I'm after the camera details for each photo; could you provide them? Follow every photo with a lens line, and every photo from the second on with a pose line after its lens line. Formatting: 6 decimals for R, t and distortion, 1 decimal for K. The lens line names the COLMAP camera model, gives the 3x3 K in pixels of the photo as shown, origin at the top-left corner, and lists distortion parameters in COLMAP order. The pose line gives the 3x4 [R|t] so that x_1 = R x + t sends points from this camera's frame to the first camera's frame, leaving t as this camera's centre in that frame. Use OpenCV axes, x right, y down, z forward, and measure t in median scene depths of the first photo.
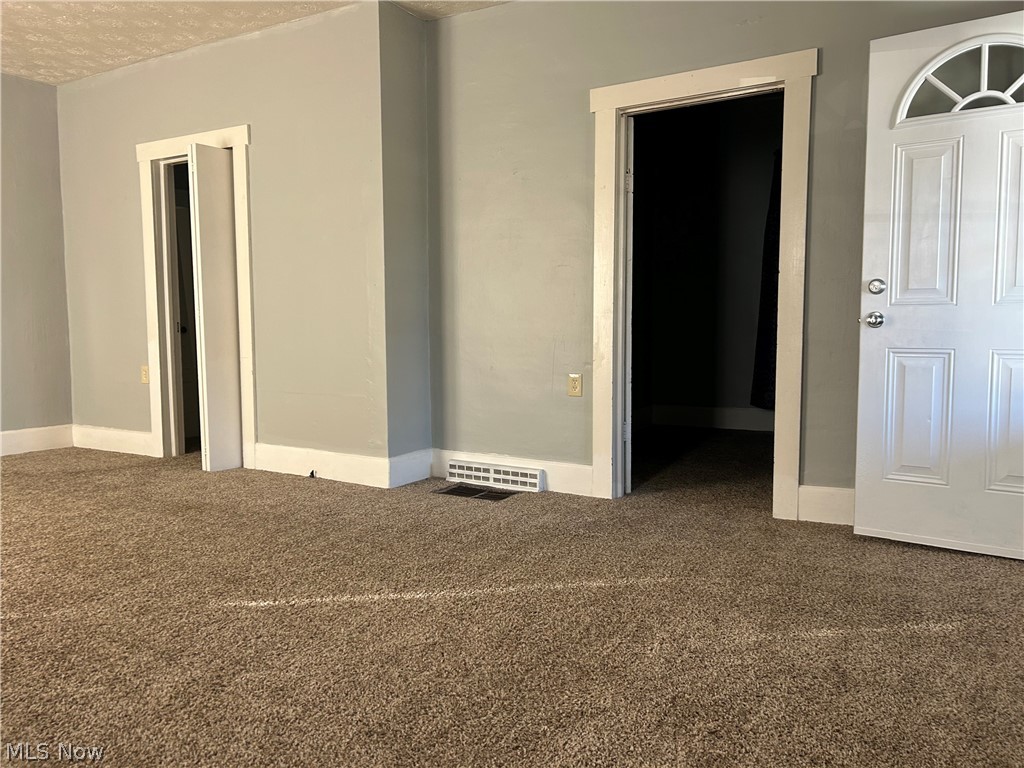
lens RADIAL K [[772.4, 0, 504.0], [0, 772.4, 380.0], [0, 0, 1]] dist [0.050476, -0.057105]
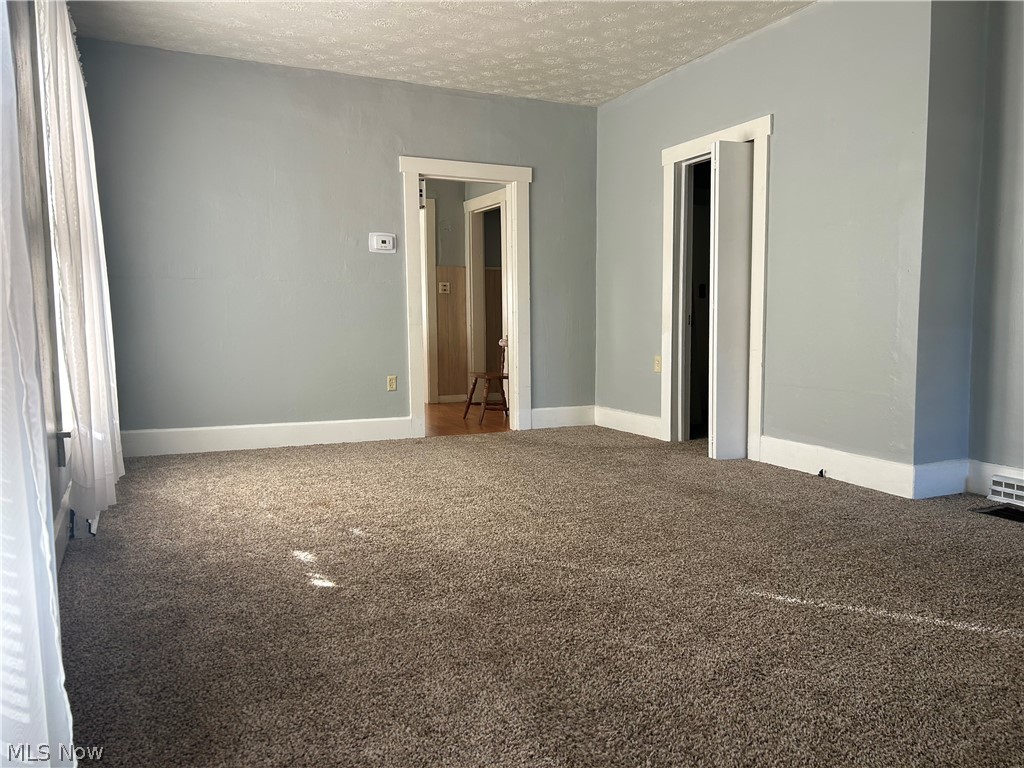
lens RADIAL K [[772.4, 0, 507.8], [0, 772.4, 382.8], [0, 0, 1]] dist [0.050476, -0.057105]
pose [[0.824950, 0.044111, -0.563482, -0.036611], [-0.036825, 0.999026, 0.024294, 0.001621], [0.564005, 0.000709, 0.825771, -0.007699]]
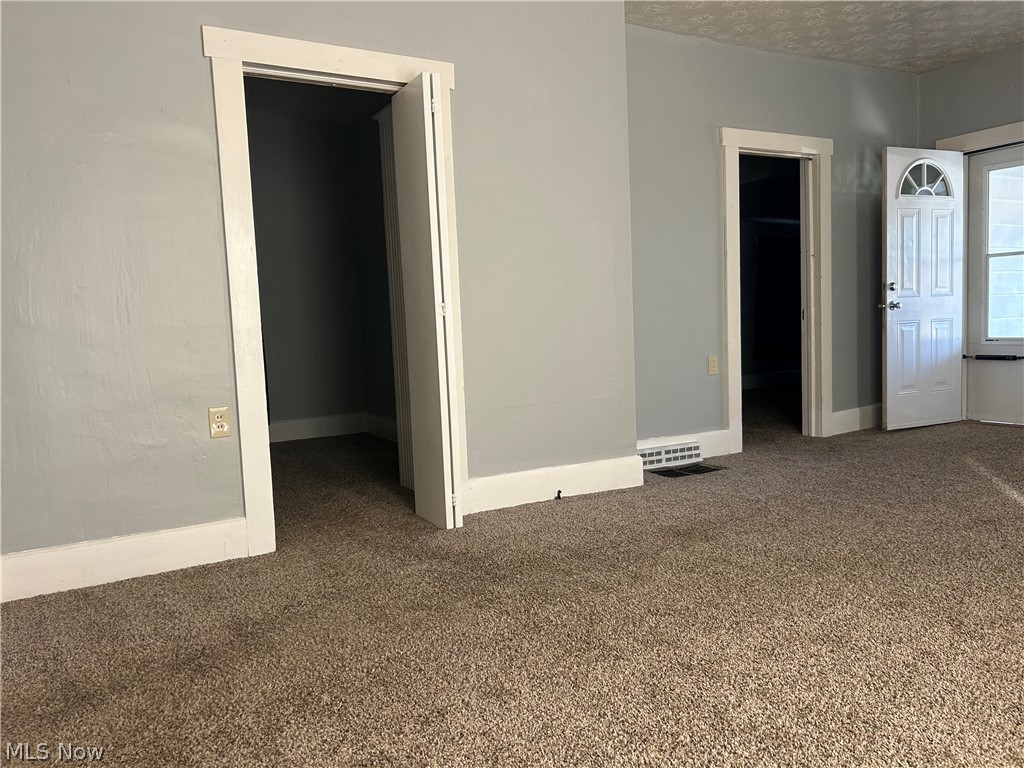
lens RADIAL K [[772.4, 0, 512.9], [0, 772.4, 388.3], [0, 0, 1]] dist [0.050476, -0.057105]
pose [[0.487980, -0.084546, 0.868751, -1.163903], [0.111756, 0.993158, 0.033880, -0.036794], [-0.865671, 0.080556, 0.494090, 0.695763]]
